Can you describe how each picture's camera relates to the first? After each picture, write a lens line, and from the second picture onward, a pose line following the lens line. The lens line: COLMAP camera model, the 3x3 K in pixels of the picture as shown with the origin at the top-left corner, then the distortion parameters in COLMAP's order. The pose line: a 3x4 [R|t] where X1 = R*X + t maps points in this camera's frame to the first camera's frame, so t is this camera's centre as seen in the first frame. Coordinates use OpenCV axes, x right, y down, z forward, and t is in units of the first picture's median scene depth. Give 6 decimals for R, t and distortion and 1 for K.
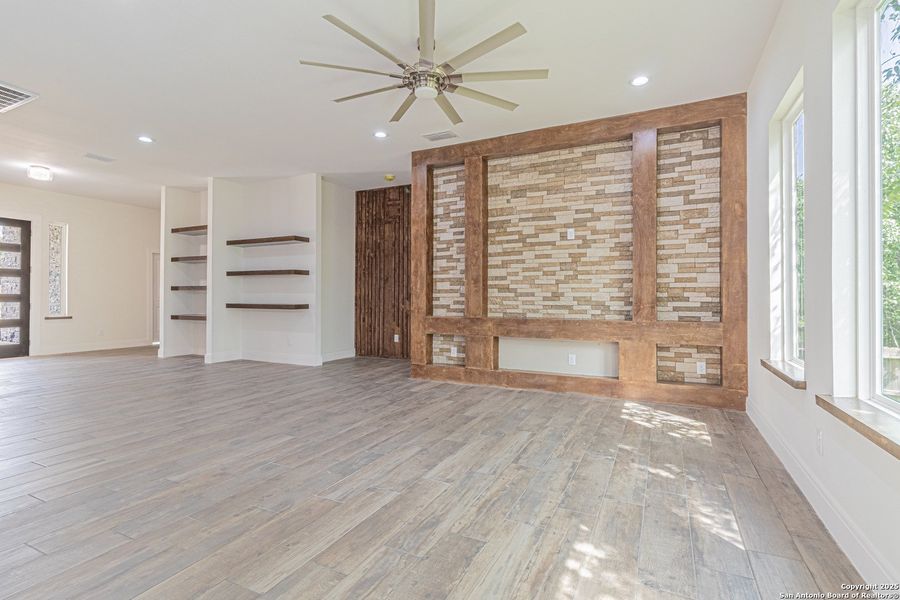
lens RADIAL K [[429.1, 0, 448.9], [0, 429.1, 294.8], [0, 0, 1]] dist [0.002161, 0.000155]
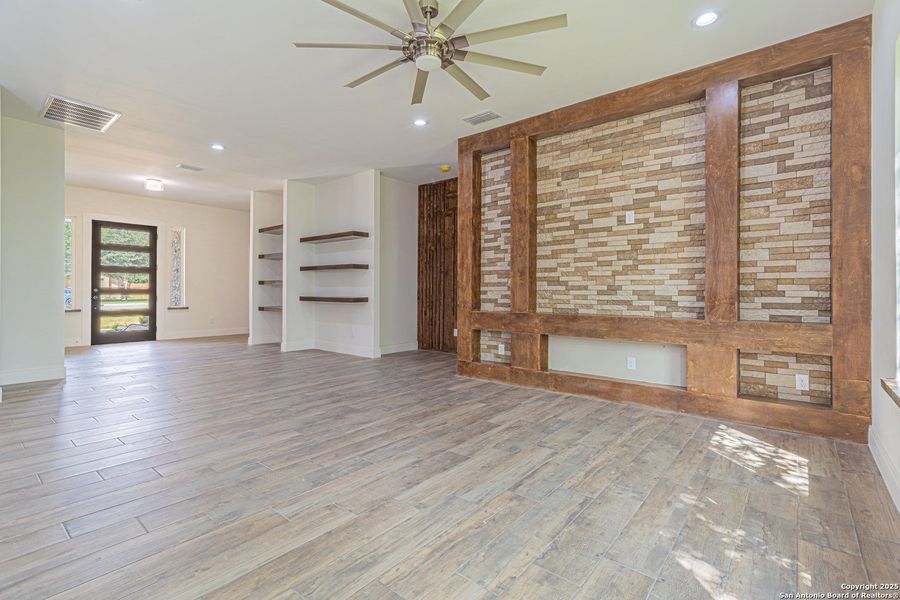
lens RADIAL K [[416.0, 0, 447.0], [0, 416.0, 290.3], [0, 0, 1]] dist [0.003097, 0.000210]
pose [[0.973065, 0.000488, -0.230532, 0.121636], [0.000521, 0.999991, 0.004318, 0.000648], [0.230532, -0.004322, 0.973055, 0.105742]]
